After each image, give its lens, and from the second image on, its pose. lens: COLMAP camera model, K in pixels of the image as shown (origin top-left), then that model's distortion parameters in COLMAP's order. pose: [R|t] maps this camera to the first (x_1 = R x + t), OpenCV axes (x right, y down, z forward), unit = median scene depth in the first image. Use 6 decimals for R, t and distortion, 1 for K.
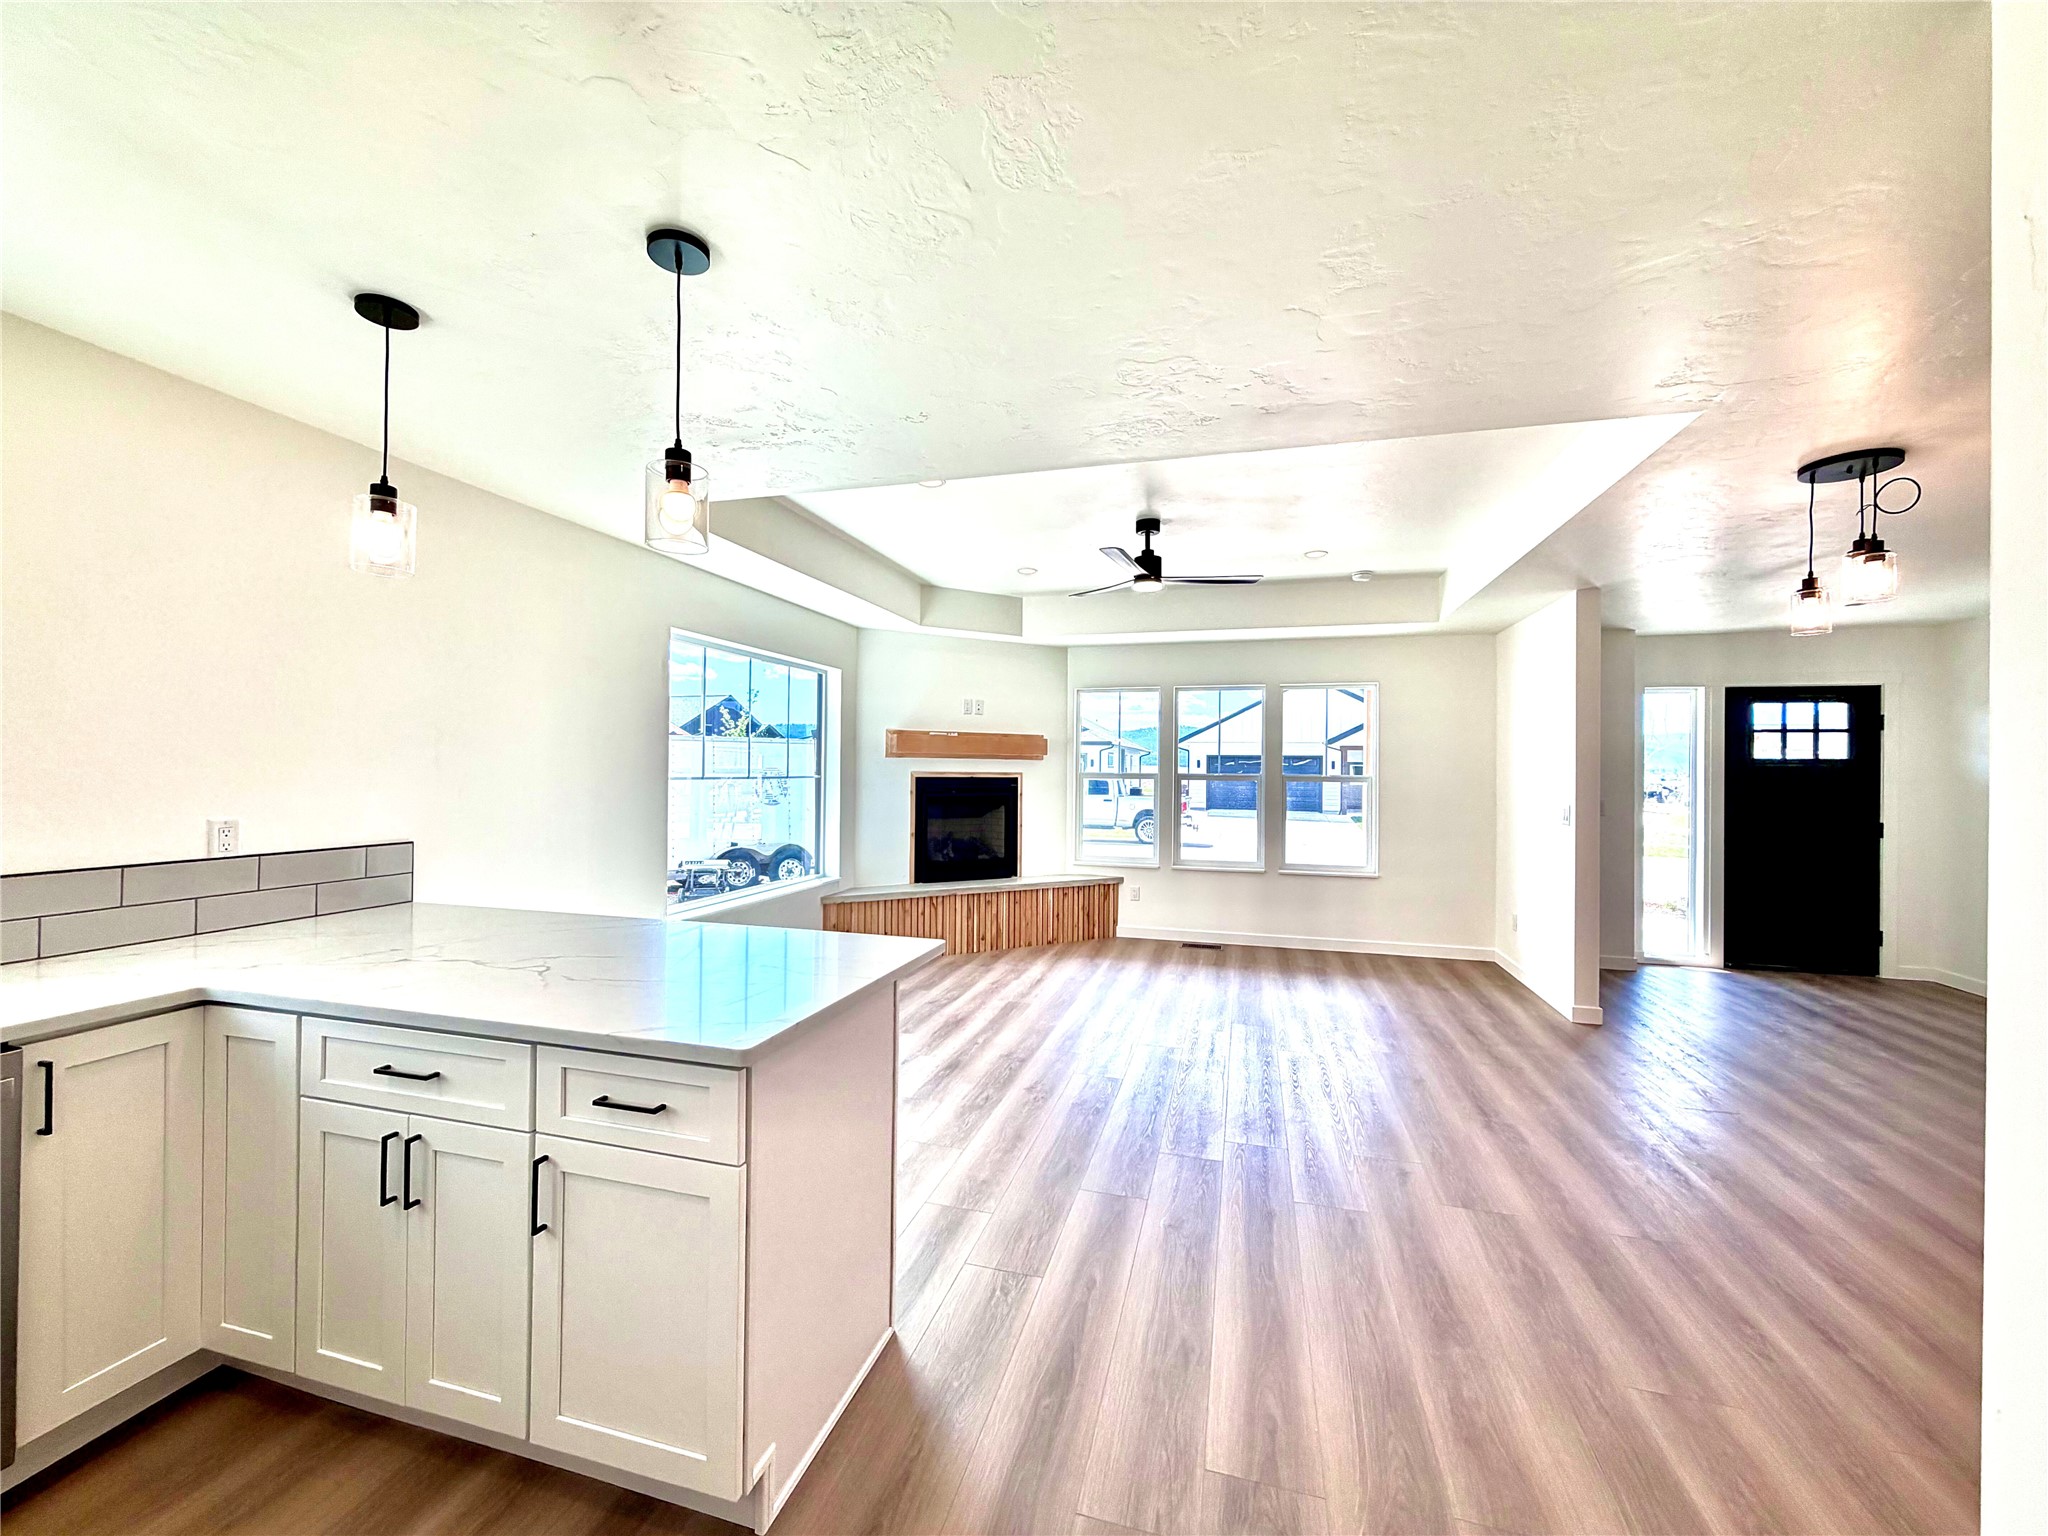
lens RADIAL K [[812.3, 0, 1017.3], [0, 812.3, 763.4], [0, 0, 1]] dist [-0.001028, -0.000198]
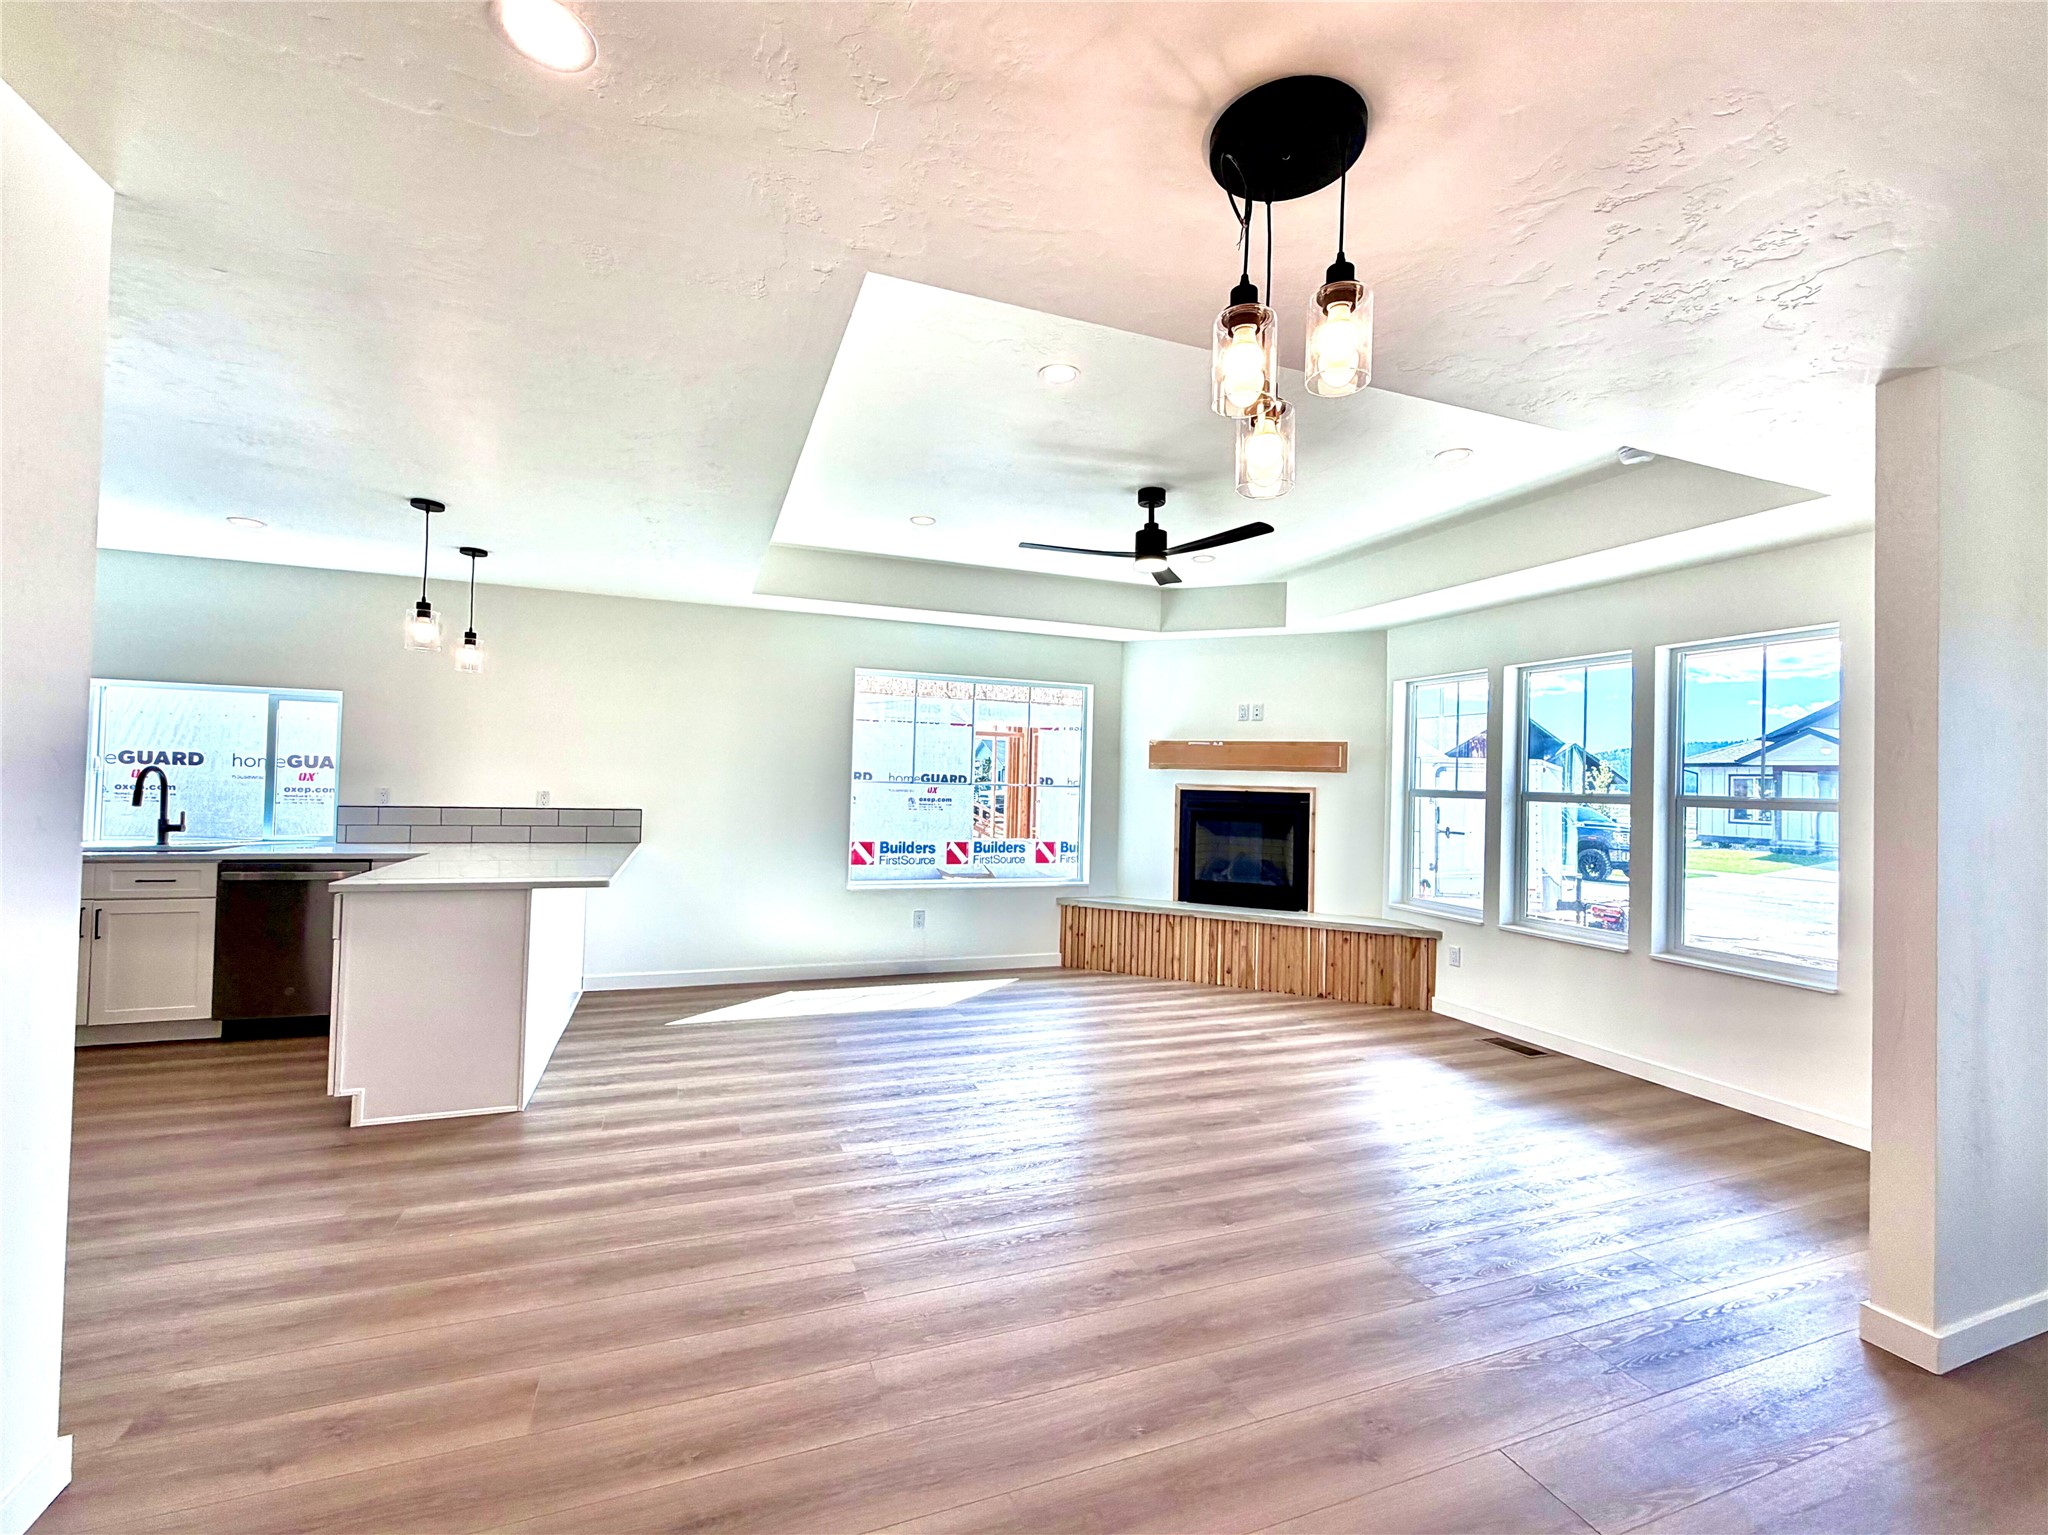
lens RADIAL K [[861.2, 0, 1018.4], [0, 861.2, 766.4], [0, 0, 1]] dist [0.000385, 0.000154]
pose [[0.592607, -0.006863, -0.805462, 0.625667], [-0.014521, 0.999710, -0.019202, 0.012507], [0.805361, 0.023076, 0.592336, 0.263300]]
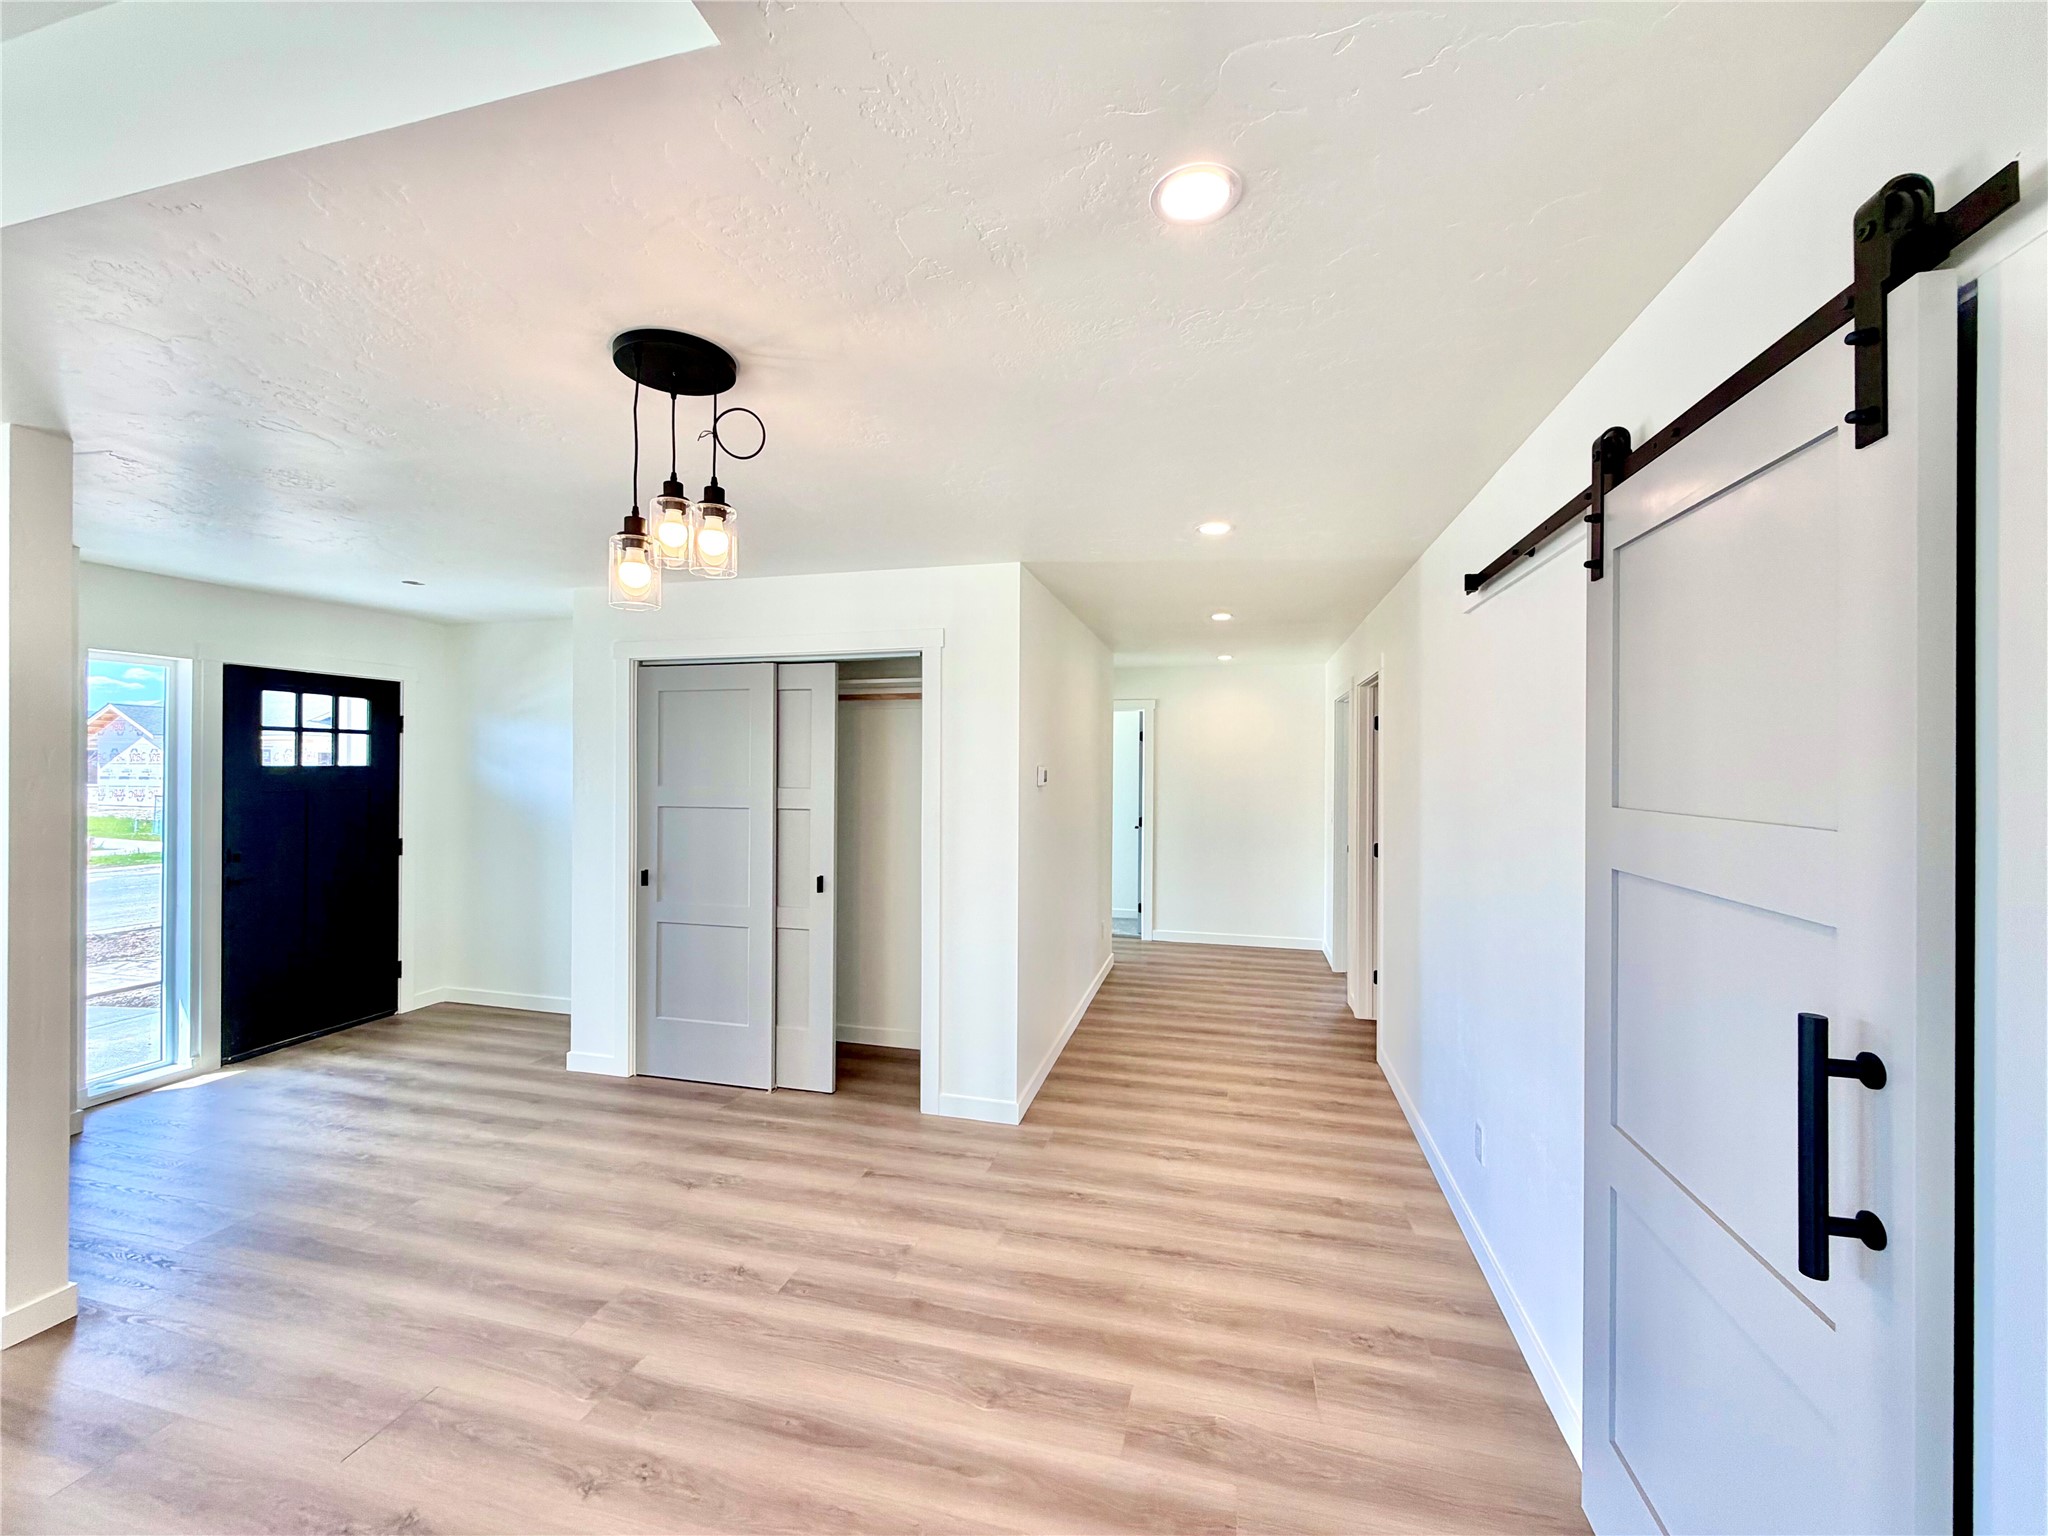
lens RADIAL K [[812.3, 0, 1017.3], [0, 812.3, 763.4], [0, 0, 1]] dist [-0.001028, -0.000198]
pose [[-0.019048, -0.008345, 0.999784, 0.166853], [-0.012608, 0.999888, 0.008106, -0.023309], [-0.999739, -0.012450, -0.019151, 0.340272]]
